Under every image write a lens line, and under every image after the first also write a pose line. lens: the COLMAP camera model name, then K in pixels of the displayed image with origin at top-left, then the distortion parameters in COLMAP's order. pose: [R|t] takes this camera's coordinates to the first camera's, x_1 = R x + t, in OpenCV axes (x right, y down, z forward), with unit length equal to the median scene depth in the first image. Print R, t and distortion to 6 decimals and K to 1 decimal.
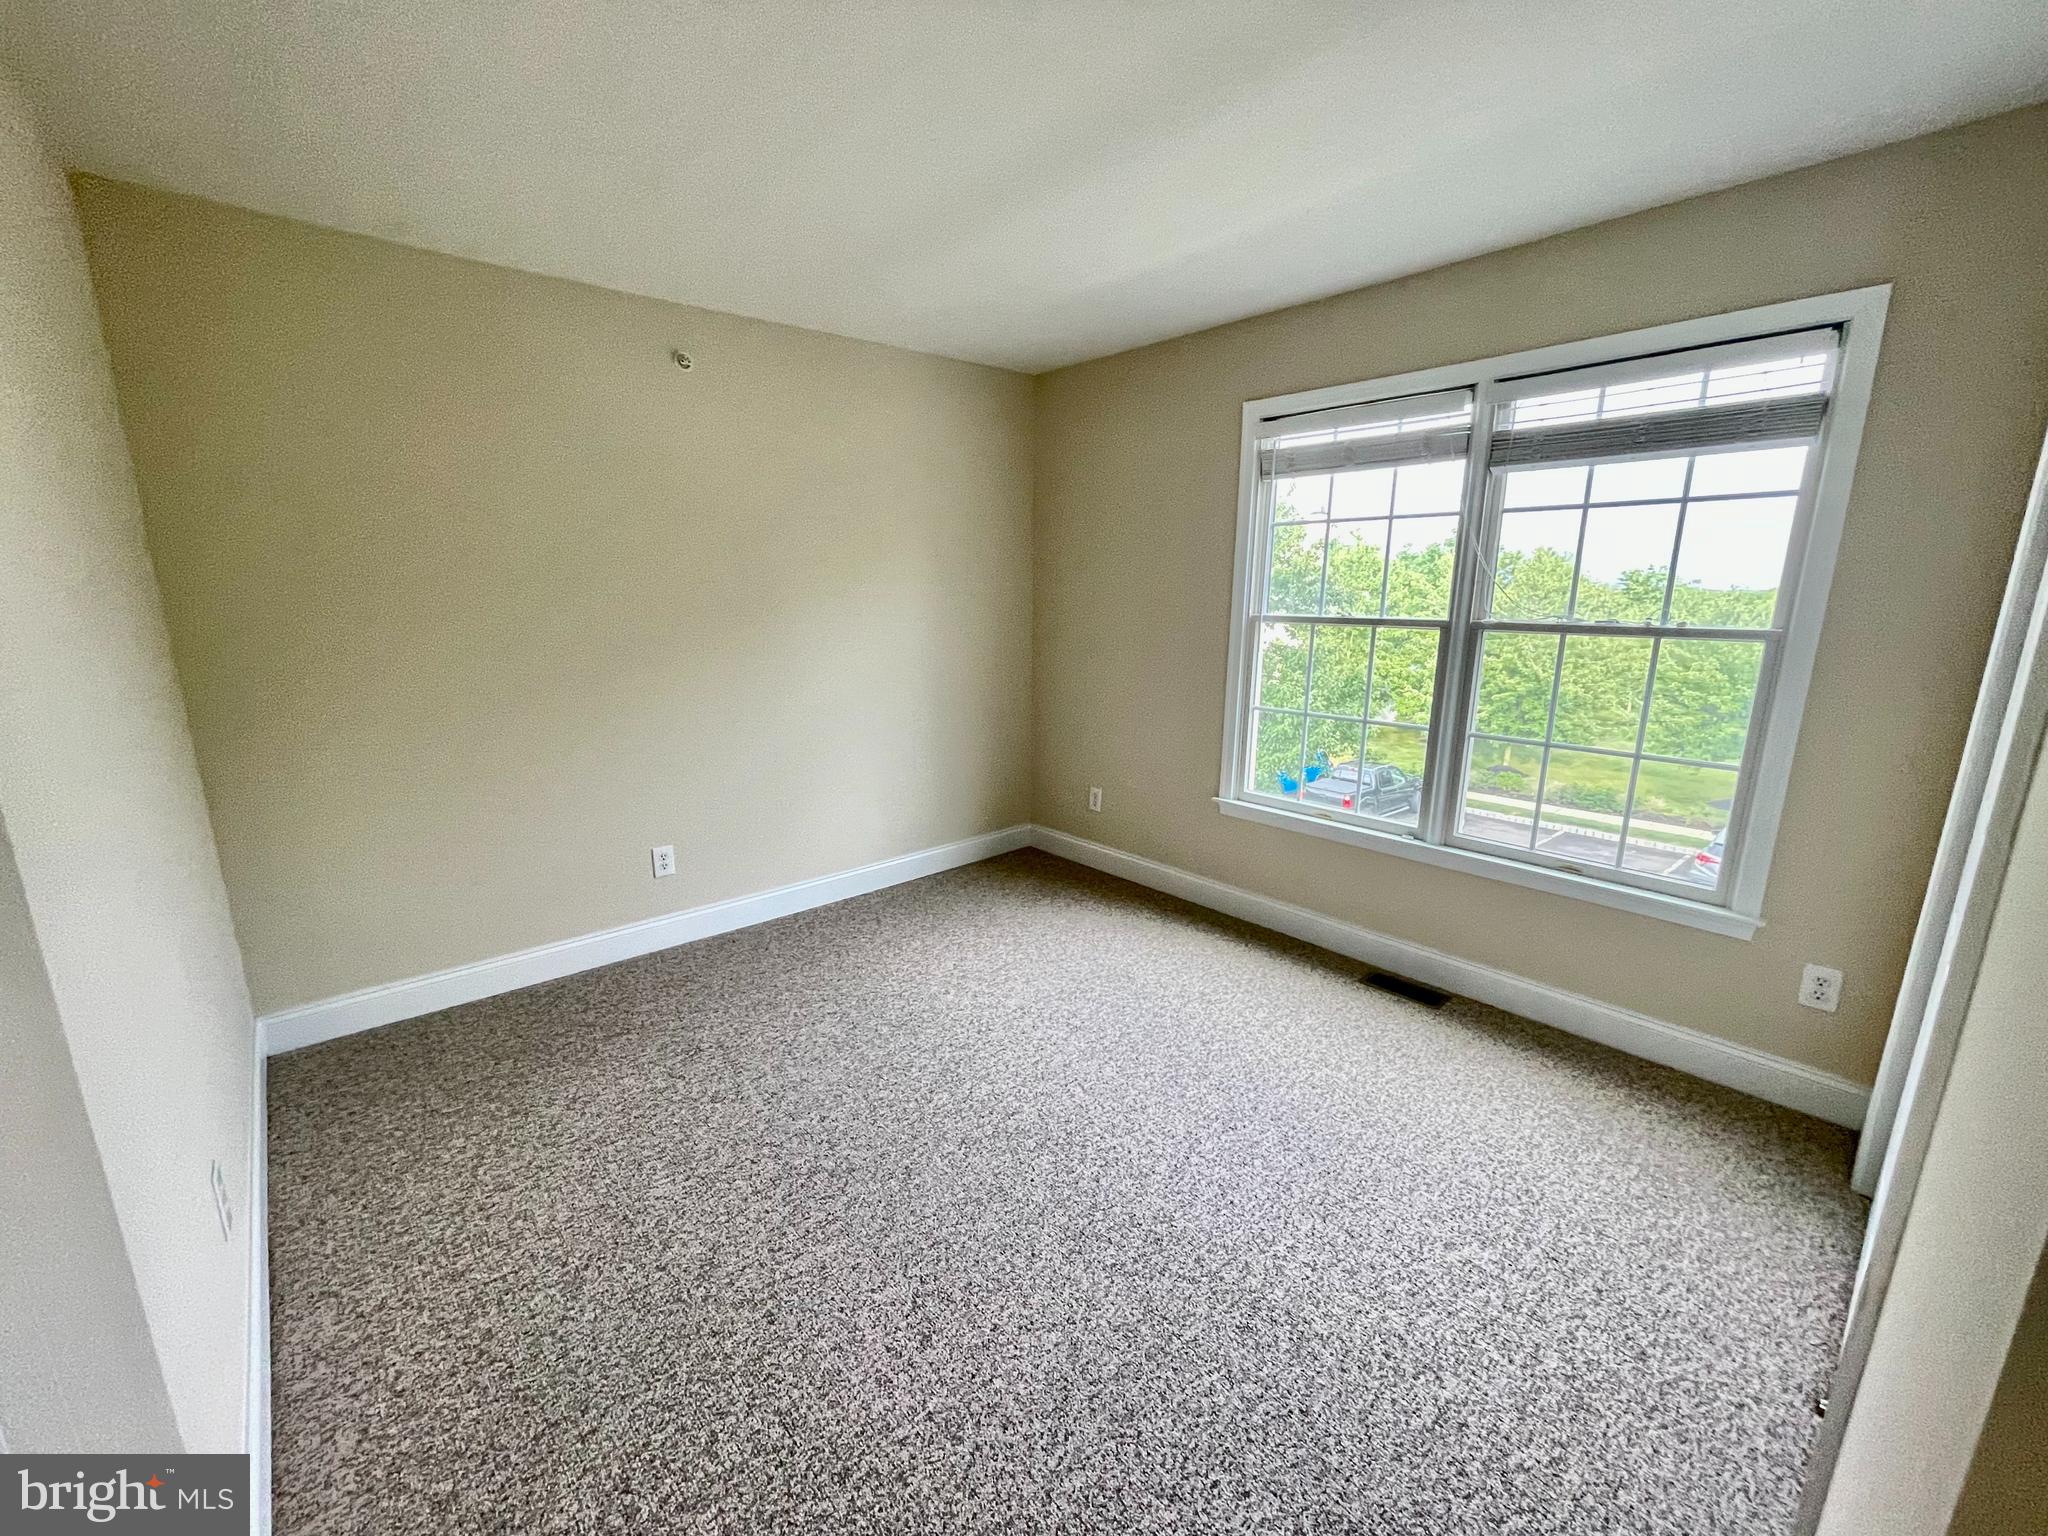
lens RADIAL K [[827.3, 0, 1020.0], [0, 827.3, 776.1], [0, 0, 1]] dist [0.001138, -0.000168]
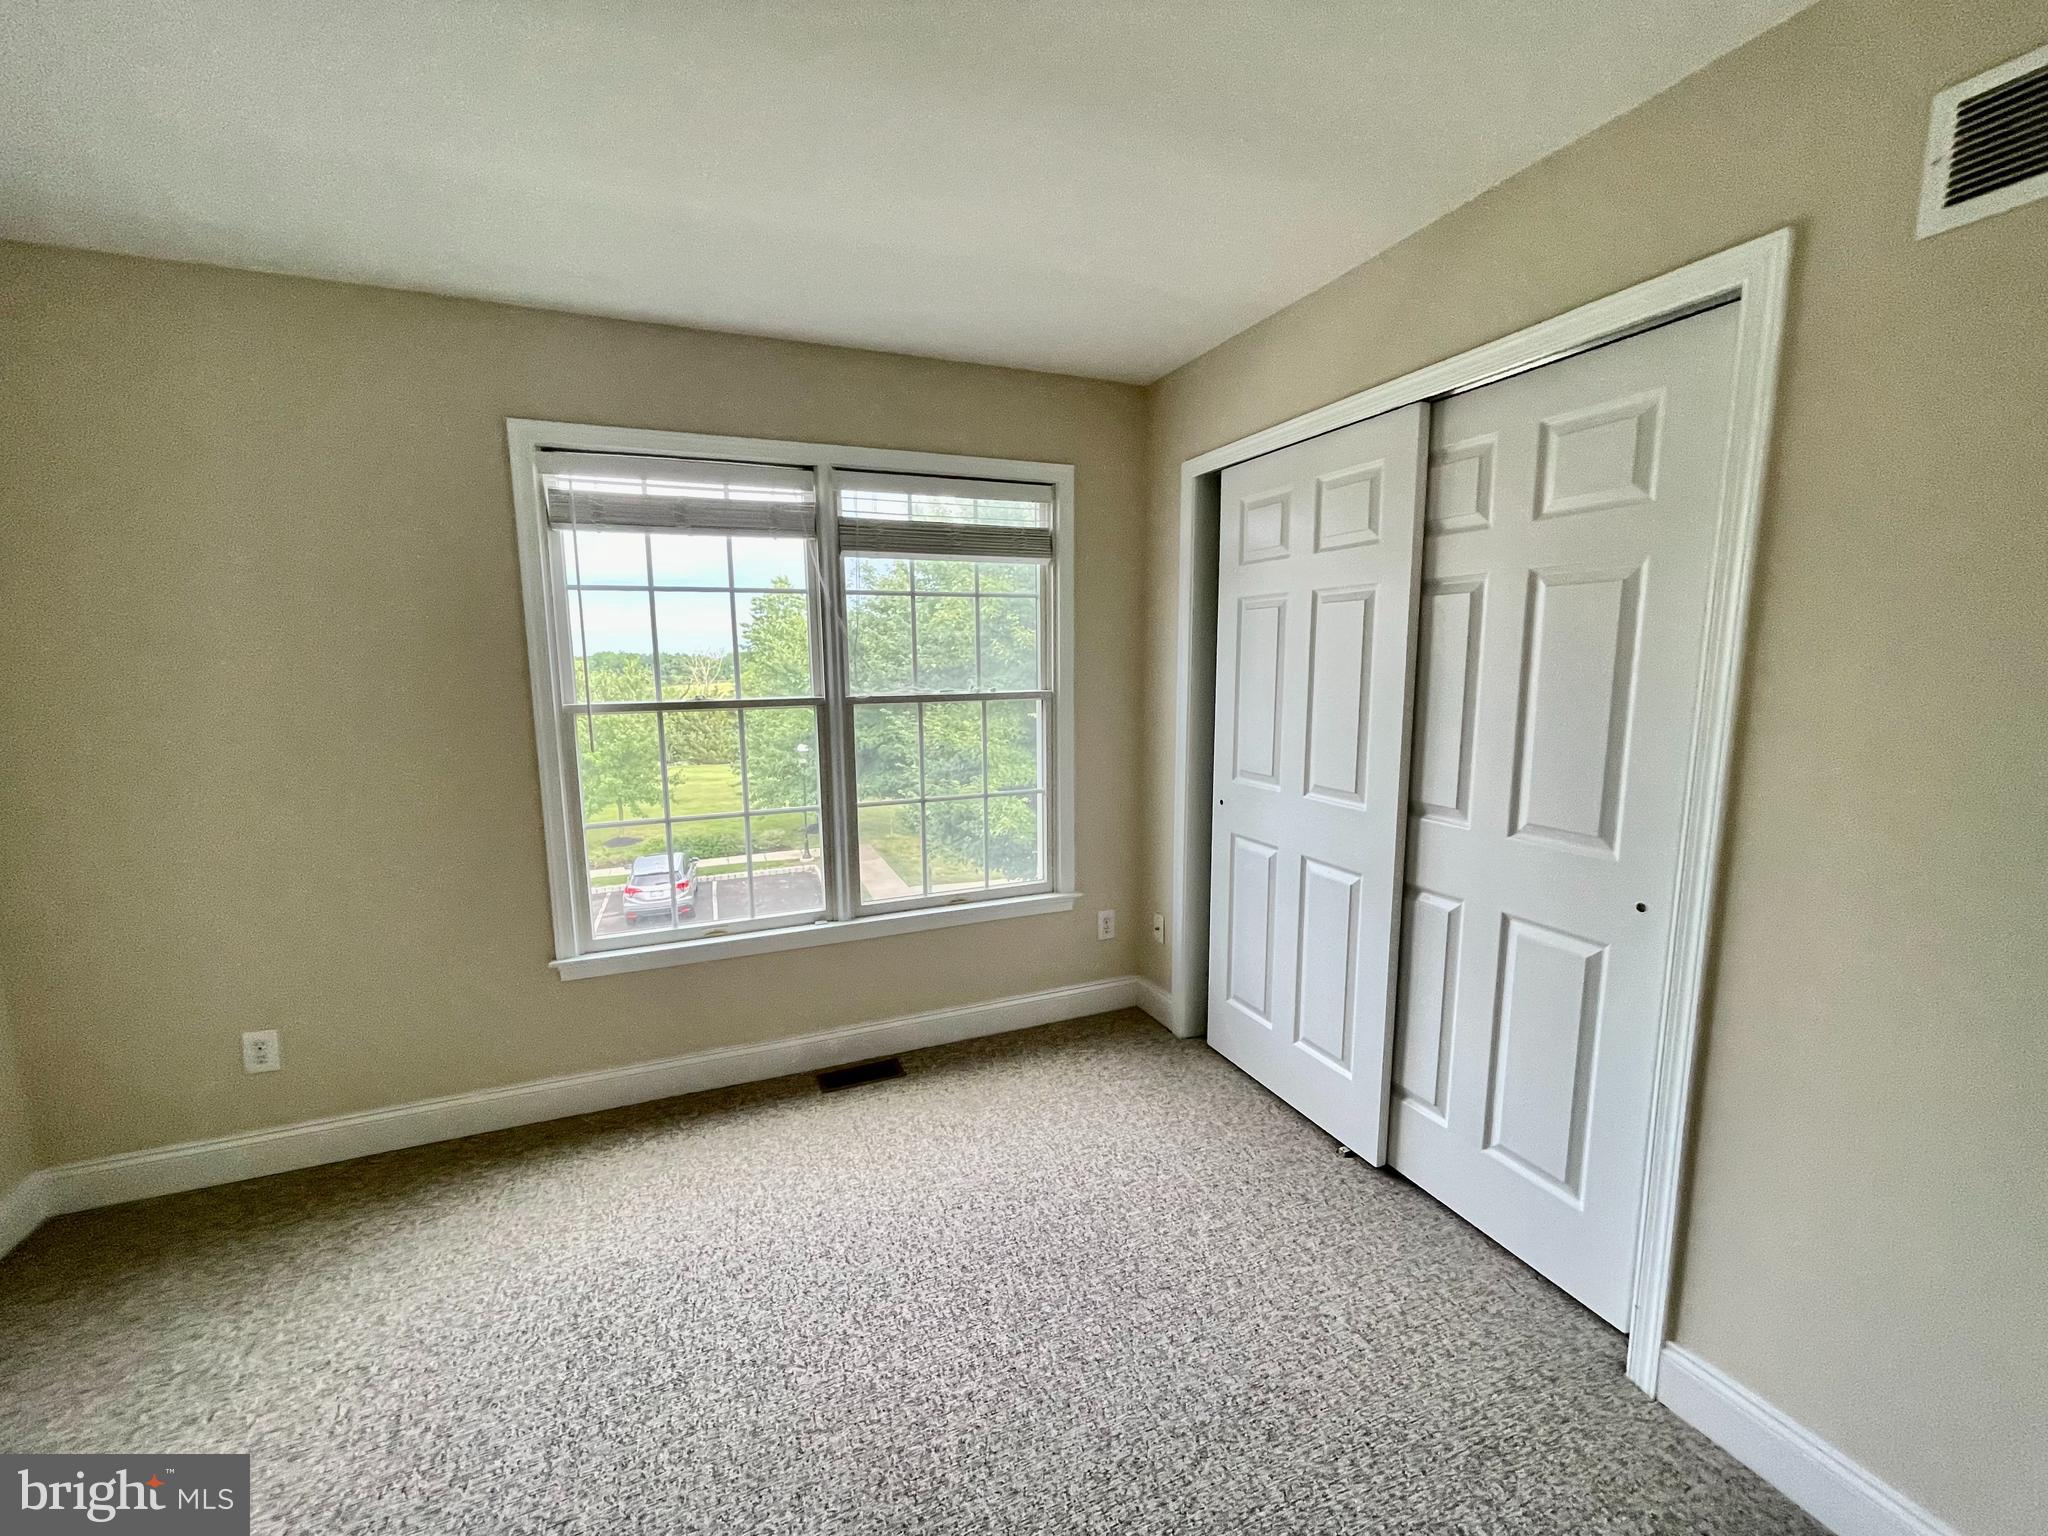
lens RADIAL K [[827.3, 0, 1020.0], [0, 827.3, 776.1], [0, 0, 1]] dist [0.001138, -0.000168]
pose [[0.328974, -0.144551, 0.933210, -0.343134], [0.224779, 0.971798, 0.071289, -0.113831], [-0.917197, 0.186314, 0.352188, 0.451537]]
